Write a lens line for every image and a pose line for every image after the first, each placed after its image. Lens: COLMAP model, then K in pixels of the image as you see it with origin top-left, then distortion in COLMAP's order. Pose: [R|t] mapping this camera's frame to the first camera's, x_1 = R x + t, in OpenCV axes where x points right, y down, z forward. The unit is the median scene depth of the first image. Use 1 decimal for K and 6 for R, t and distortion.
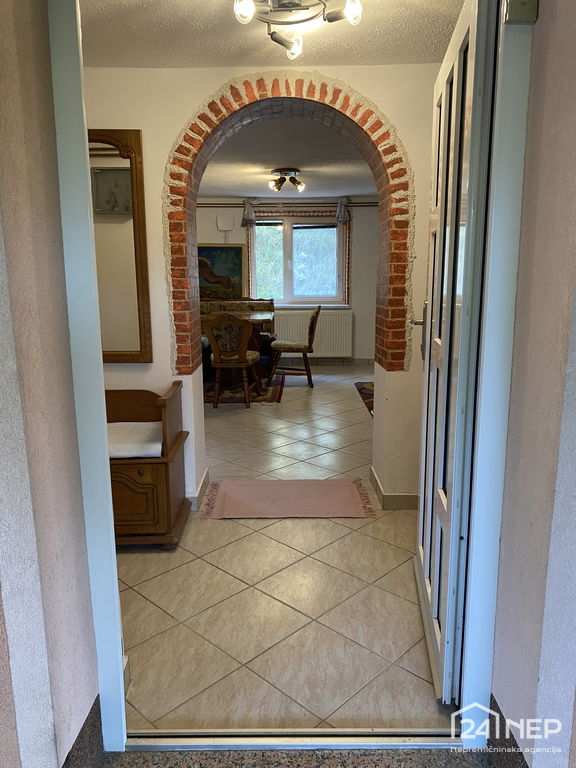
lens RADIAL K [[589.5, 0, 287.5], [0, 589.5, 391.9], [0, 0, 1]] dist [0.085910, -0.000621]
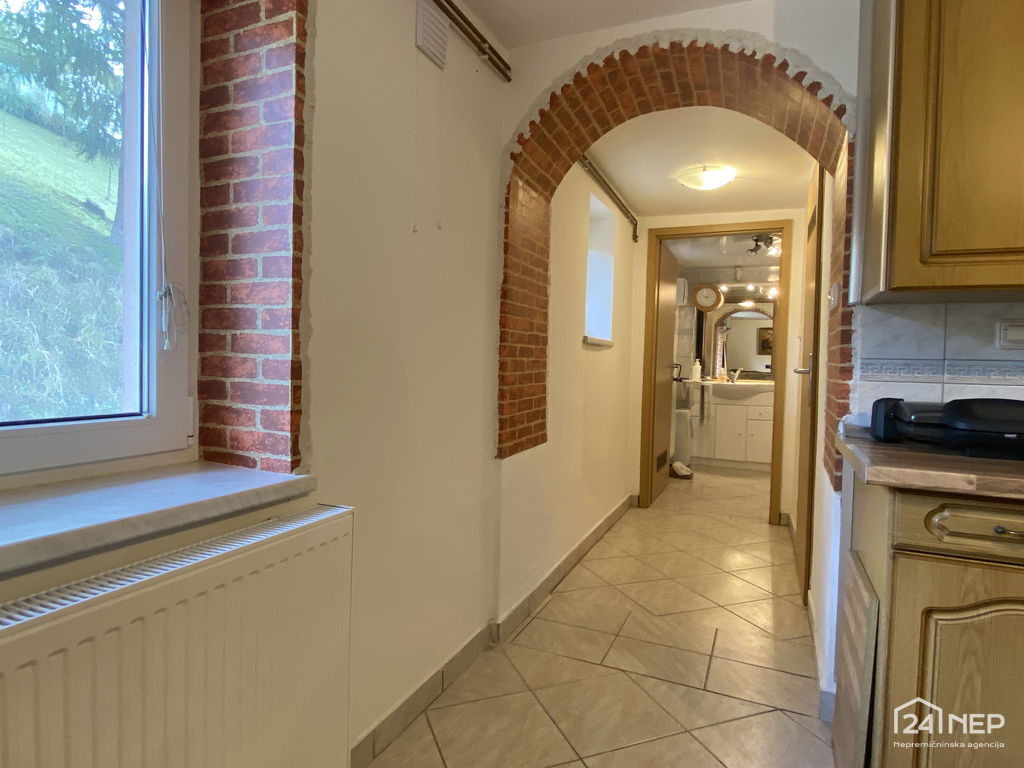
lens RADIAL K [[583.1, 0, 510.8], [0, 583.1, 376.2], [0, 0, 1]] dist [0.024958, -0.021775]
pose [[0.388697, -0.004967, 0.921352, -0.019744], [0.151396, 0.986738, -0.058551, -0.156458], [-0.908842, 0.162247, 0.384294, 0.897641]]
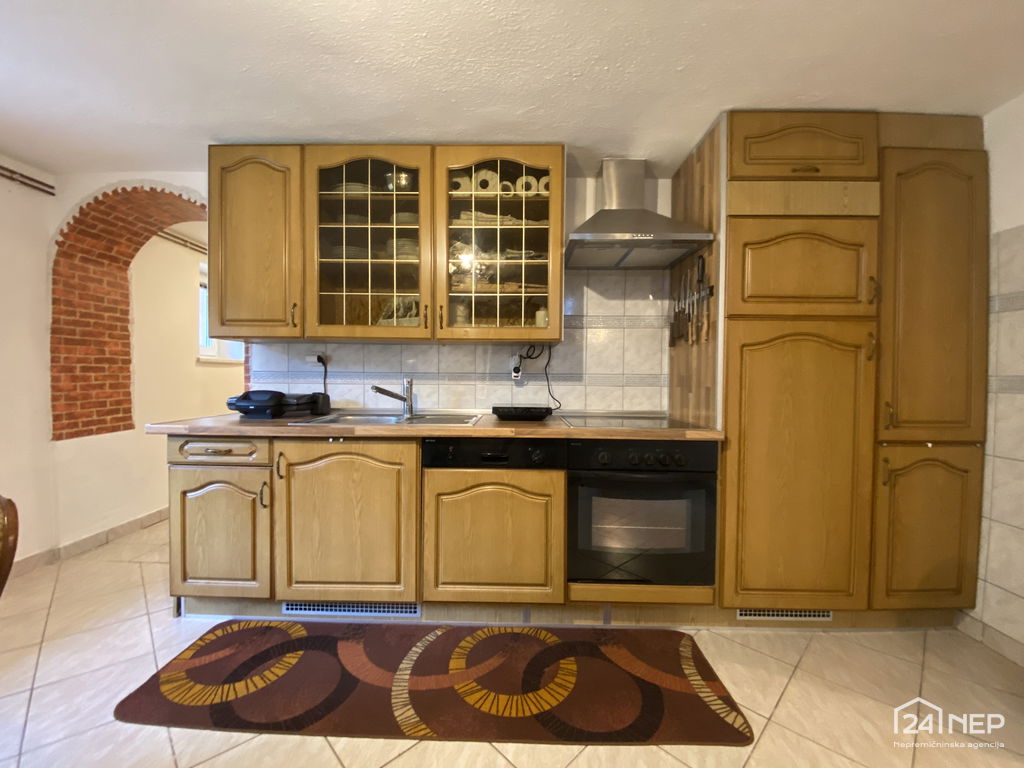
lens RADIAL K [[414.5, 0, 507.4], [0, 414.5, 382.9], [0, 0, 1]] dist [0.005741, -0.013191]
pose [[0.001032, -0.007962, 0.999968, -0.060347], [0.188061, 0.982128, 0.007625, -0.116827], [-0.982157, 0.188047, 0.002511, 0.688230]]
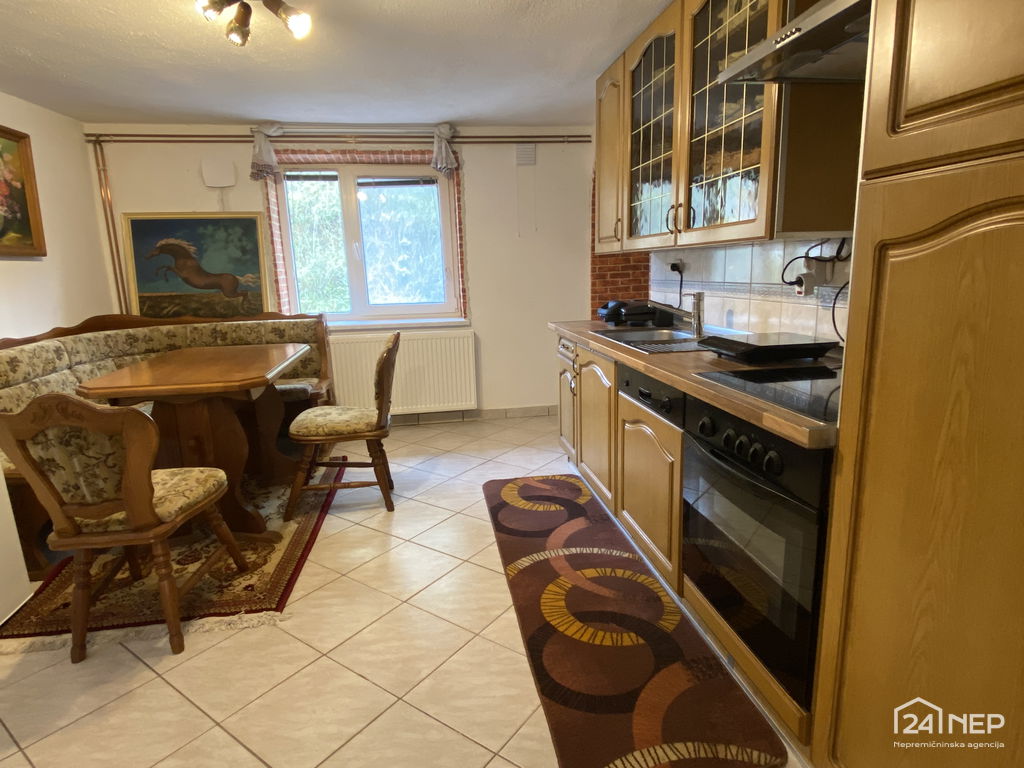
lens RADIAL K [[583.1, 0, 518.3], [0, 583.1, 379.3], [0, 0, 1]] dist [0.024958, -0.021775]
pose [[0.985180, -0.056020, 0.162120, 0.059792], [0.057462, 0.998339, -0.004215, -0.085755], [-0.161614, 0.013469, 0.986762, 0.449665]]
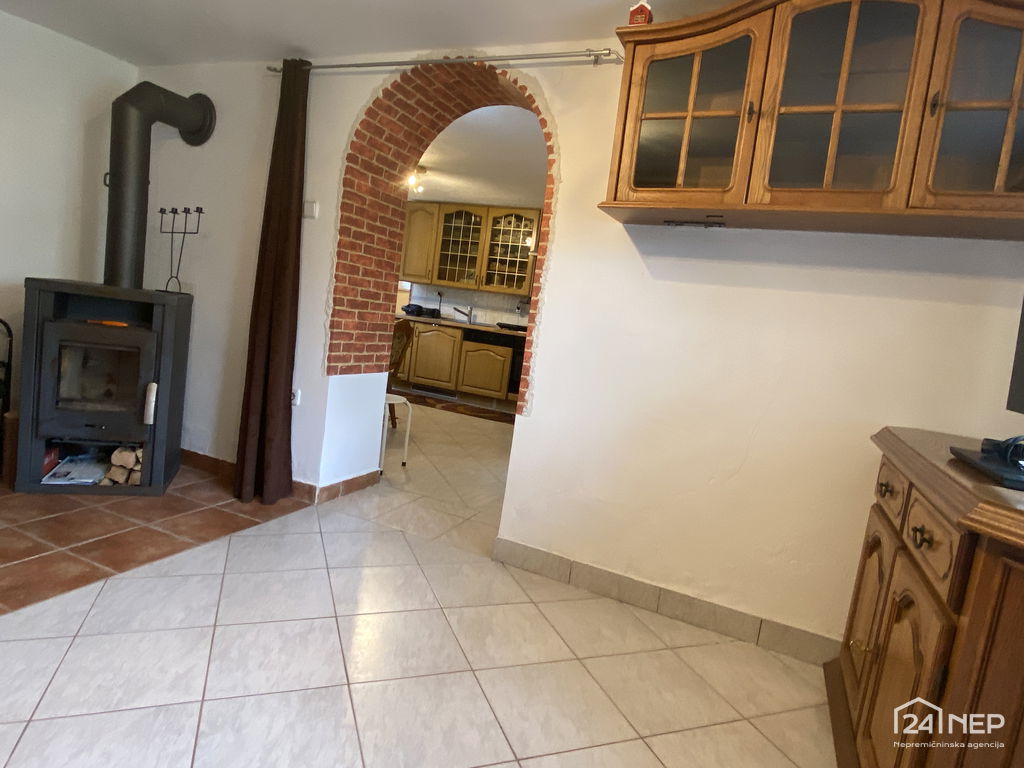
lens RADIAL K [[583.1, 0, 520.1], [0, 583.1, 385.2], [0, 0, 1]] dist [0.024958, -0.021775]
pose [[0.374479, -0.054276, 0.925646, -0.558973], [0.047789, 0.998088, 0.039191, -0.044810], [-0.926003, 0.029560, 0.376357, 0.367664]]
